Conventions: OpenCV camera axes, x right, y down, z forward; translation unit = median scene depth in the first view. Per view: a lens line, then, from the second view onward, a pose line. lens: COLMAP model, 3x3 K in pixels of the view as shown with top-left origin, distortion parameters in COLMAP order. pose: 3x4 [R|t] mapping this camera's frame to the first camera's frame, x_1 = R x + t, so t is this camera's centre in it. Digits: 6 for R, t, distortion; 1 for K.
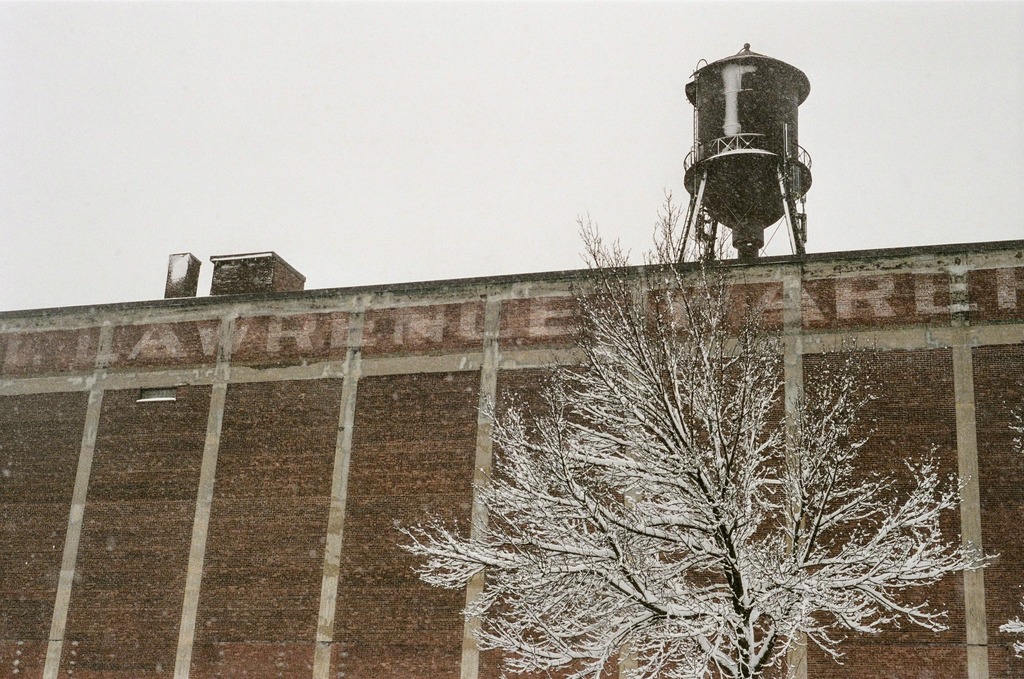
lens RADIAL K [[1497.4, 0, 512.0], [0, 1497.4, 339.5], [0, 0, 1]] dist [0.002510, -0.037146]
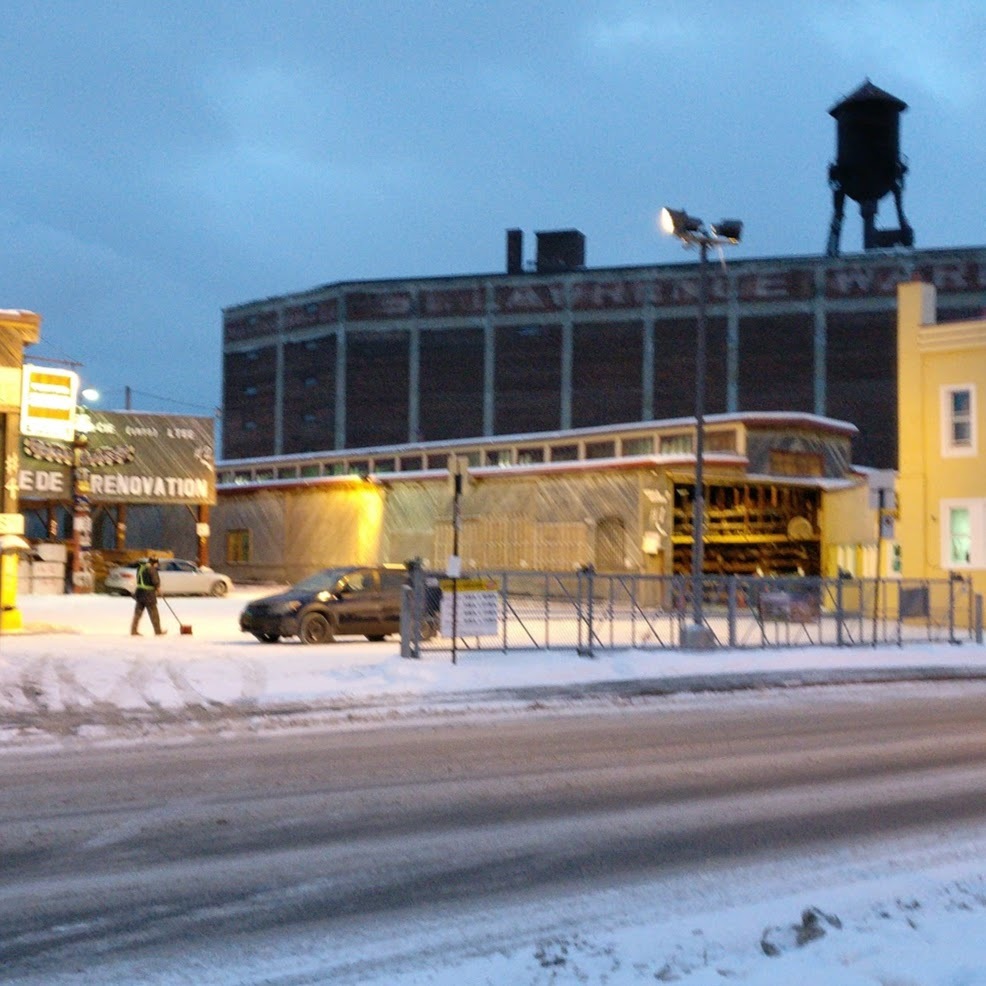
lens RADIAL K [[1580.7, 0, 356.0], [0, 1580.7, 491.3], [0, 0, 1]] dist [-0.003682, -0.181464]
pose [[0.997594, -0.044886, -0.052838, -0.362512], [0.058677, 0.952563, 0.298633, -0.357914], [0.036927, -0.301015, 0.952904, -0.848245]]
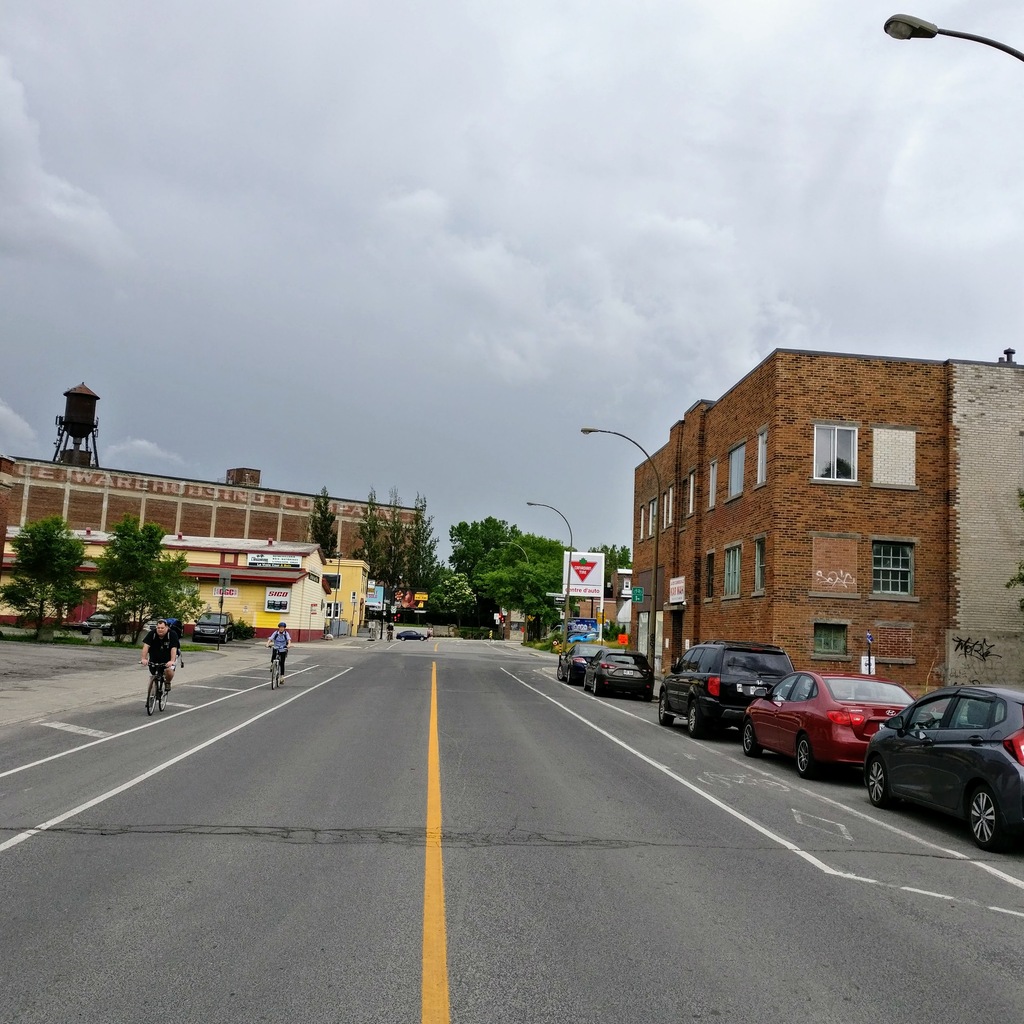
lens RADIAL K [[1132.0, 0, 512.0], [0, 1132.0, 512.0], [0, 0, 1]] dist [0.004323, -0.022753]
pose [[0.591454, 0.064380, 0.803765, -1.561441], [-0.300027, 0.942806, 0.145260, -0.687148], [-0.748442, -0.327066, 0.576942, -1.580677]]
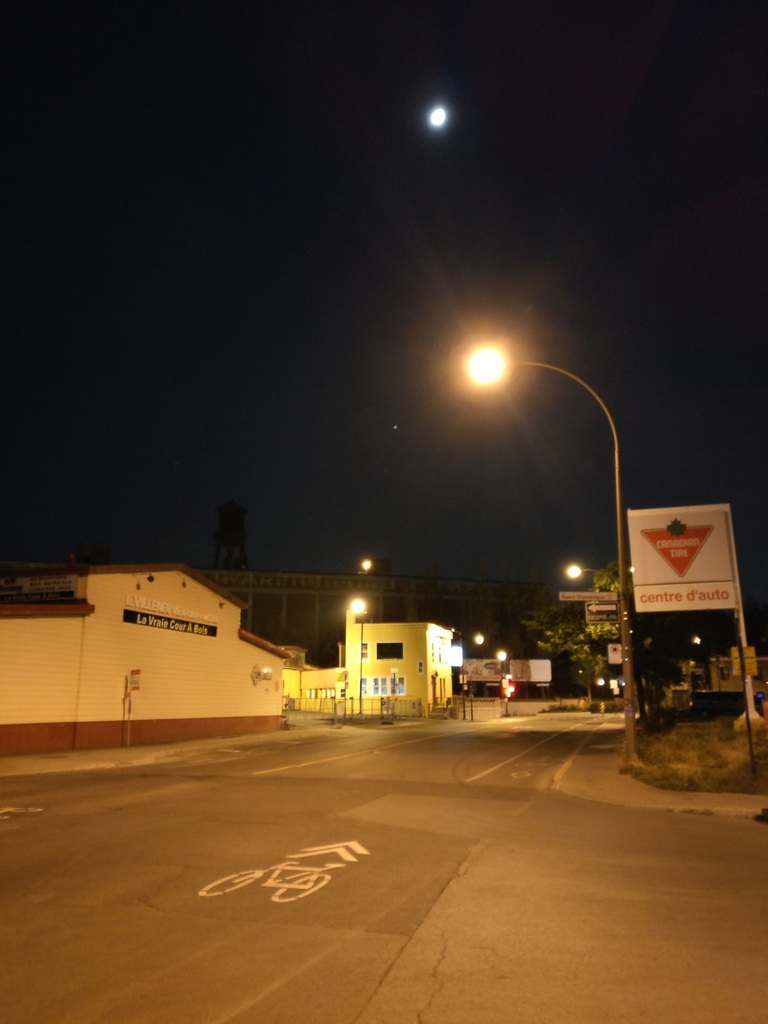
lens RADIAL K [[813.4, 0, 387.2], [0, 813.4, 486.3], [0, 0, 1]] dist [0.003722, -0.004105]
pose [[0.820943, 0.087904, 0.564203, -0.849509], [-0.152321, 0.985988, 0.068015, -0.508344], [-0.550319, -0.141777, 0.822830, -1.178186]]
